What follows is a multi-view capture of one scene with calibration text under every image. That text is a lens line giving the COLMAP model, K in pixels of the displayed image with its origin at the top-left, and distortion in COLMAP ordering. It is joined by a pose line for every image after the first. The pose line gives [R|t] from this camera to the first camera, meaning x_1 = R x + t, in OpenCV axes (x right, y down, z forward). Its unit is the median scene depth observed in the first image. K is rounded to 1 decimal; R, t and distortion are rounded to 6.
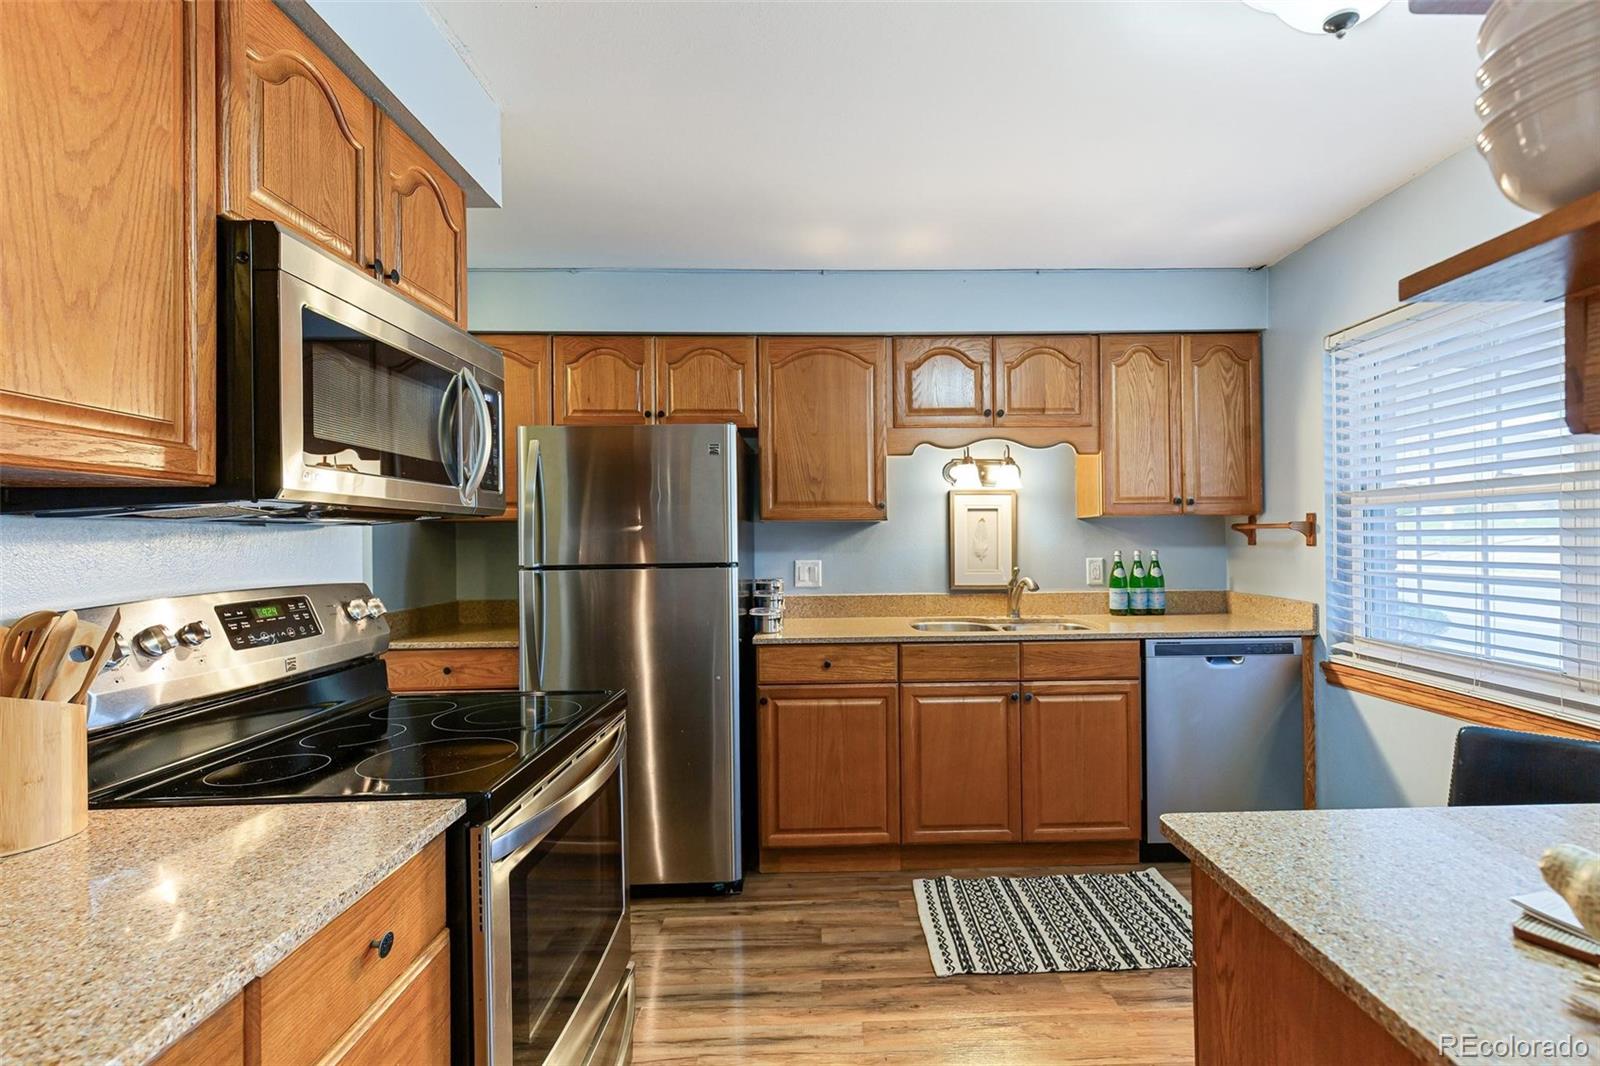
lens RADIAL K [[758.4, 0, 847.1], [0, 758.4, 524.4], [0, 0, 1]] dist [0.003597, -0.000174]
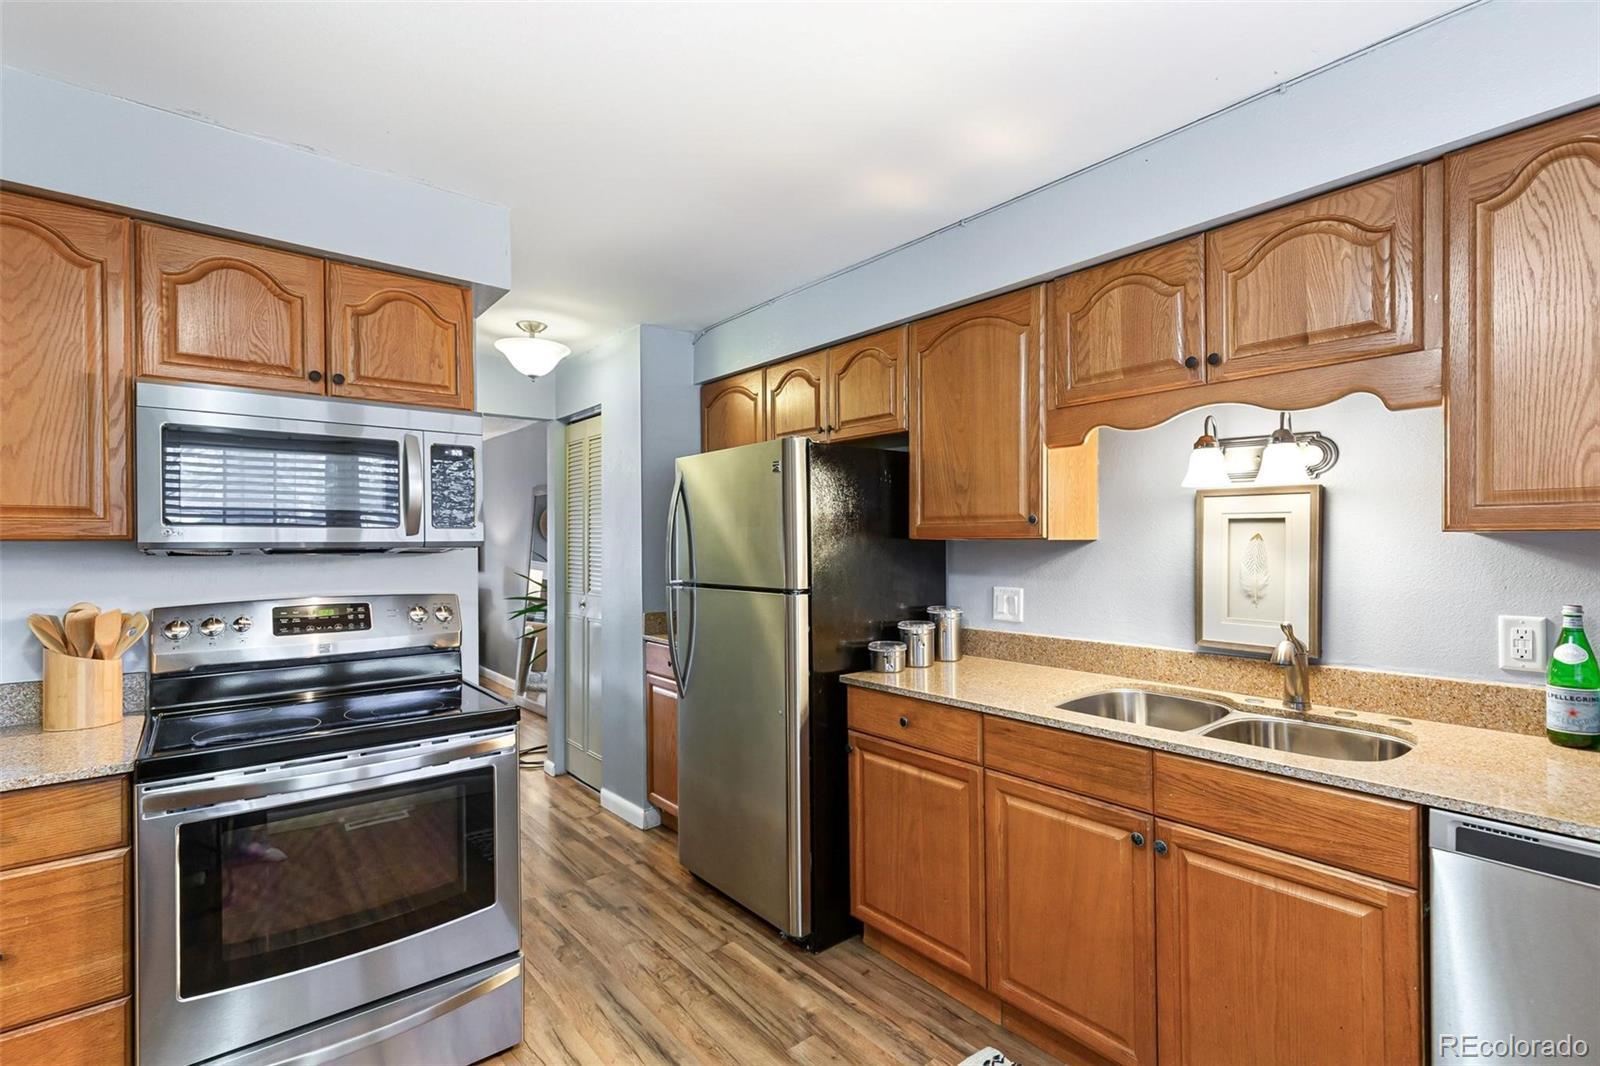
lens RADIAL K [[737.3, 0, 803.0], [0, 737.3, 539.6], [0, 0, 1]] dist [0.007295, -0.000680]
pose [[0.612186, 0.005433, -0.790695, 0.468167], [0.013661, 0.999754, 0.017447, -0.020847], [0.790595, -0.021483, 0.611962, 0.393944]]
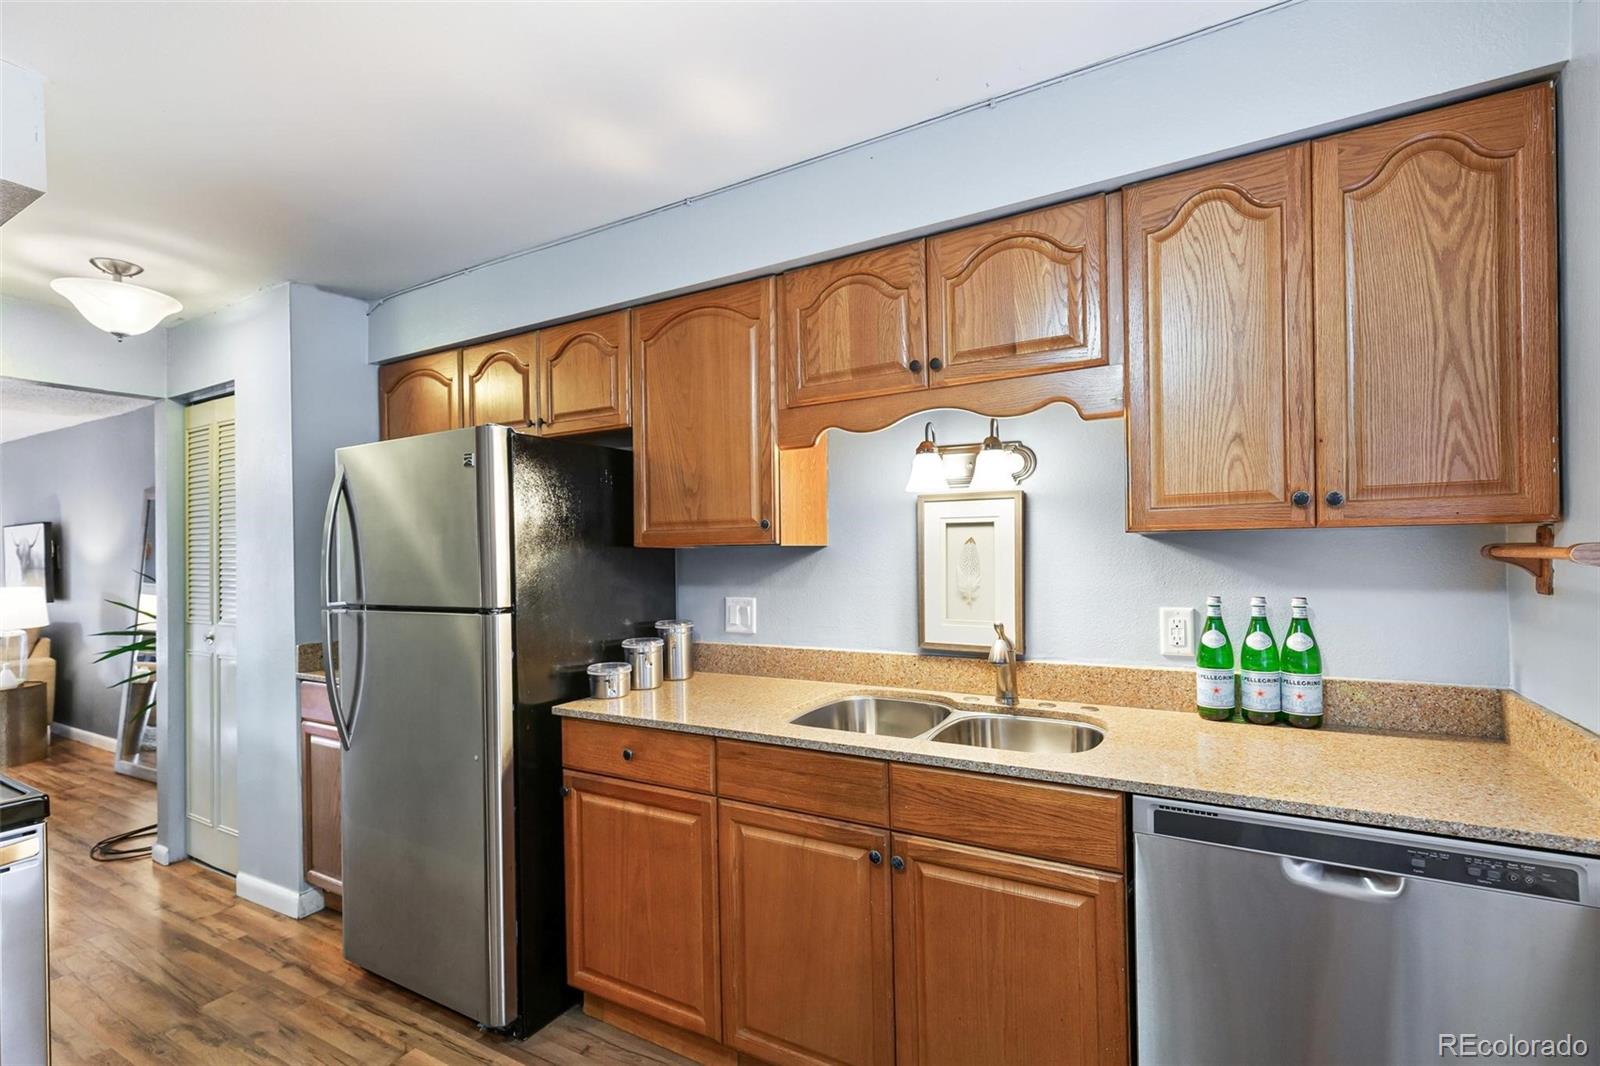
lens RADIAL K [[731.6, 0, 798.8], [0, 731.6, 546.4], [0, 0, 1]] dist [0.005204, 0.000105]
pose [[0.847852, -0.008051, -0.530172, 0.419711], [0.018316, 0.999733, 0.014109, -0.013650], [0.529917, -0.021673, 0.847773, 0.456553]]
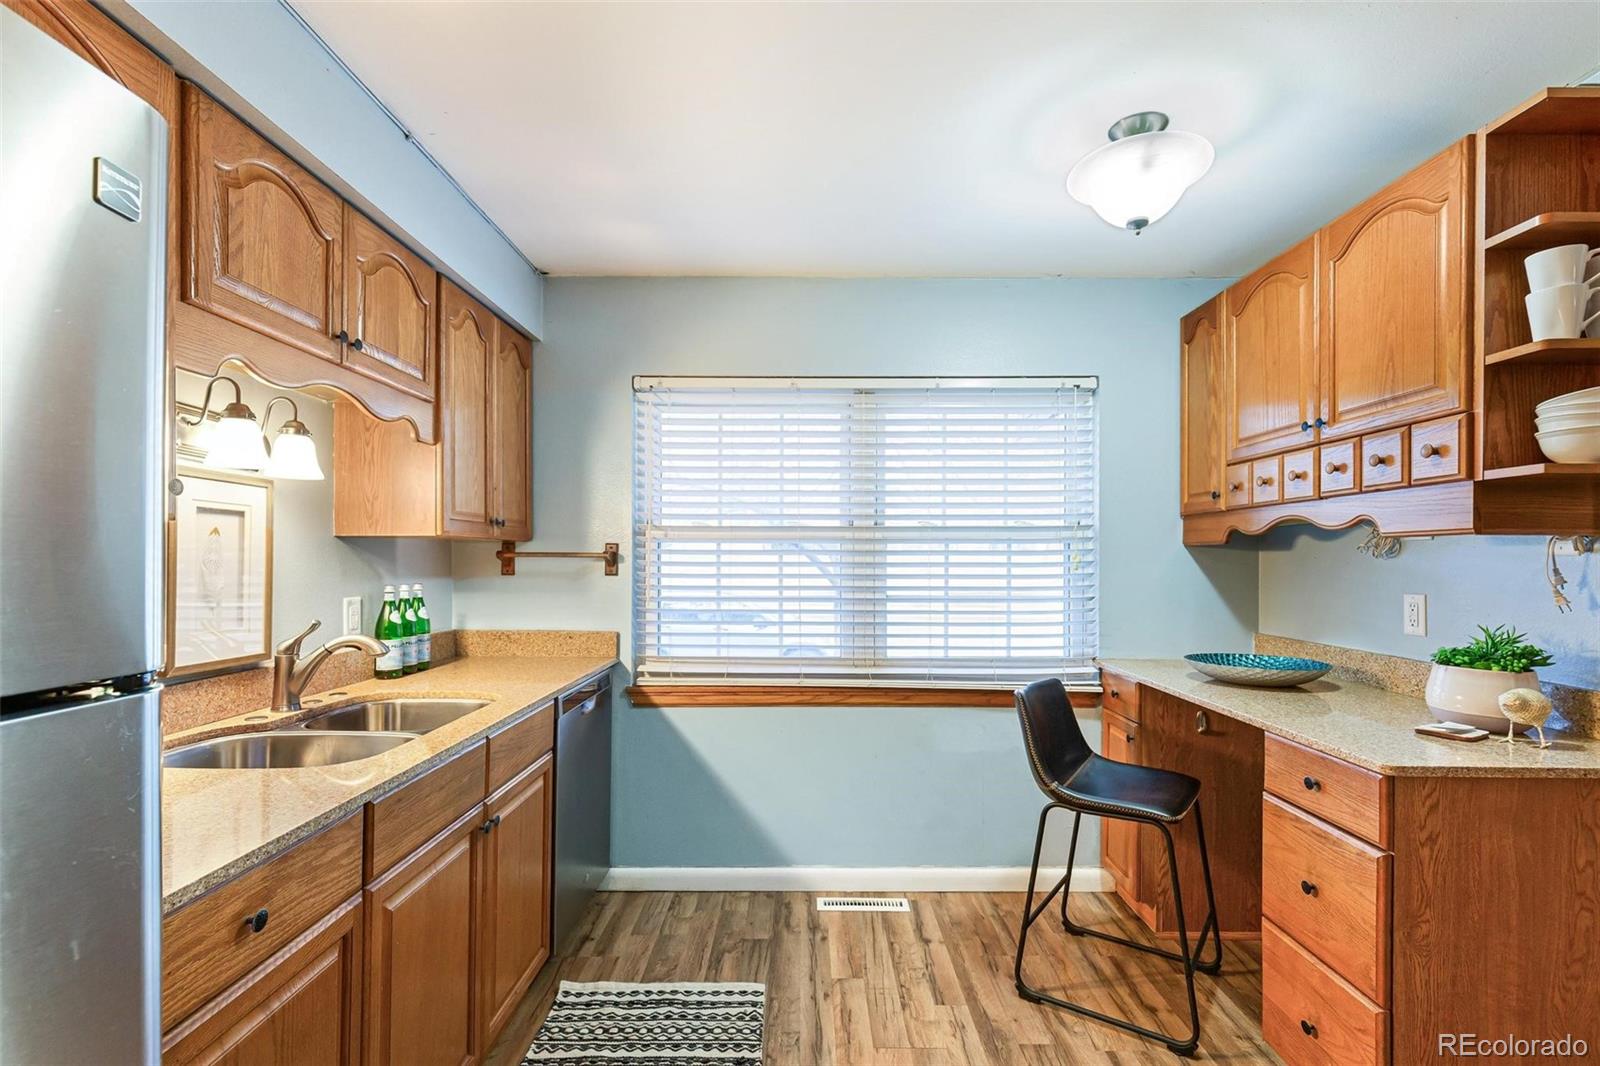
lens RADIAL K [[730.7, 0, 803.9], [0, 730.7, 552.9], [0, 0, 1]] dist [0.001203, 0.000020]
pose [[0.039217, 0.018445, 0.999060, -0.326846], [-0.024293, 0.999552, -0.017501, 0.008363], [-0.998935, -0.023584, 0.039647, 0.652512]]
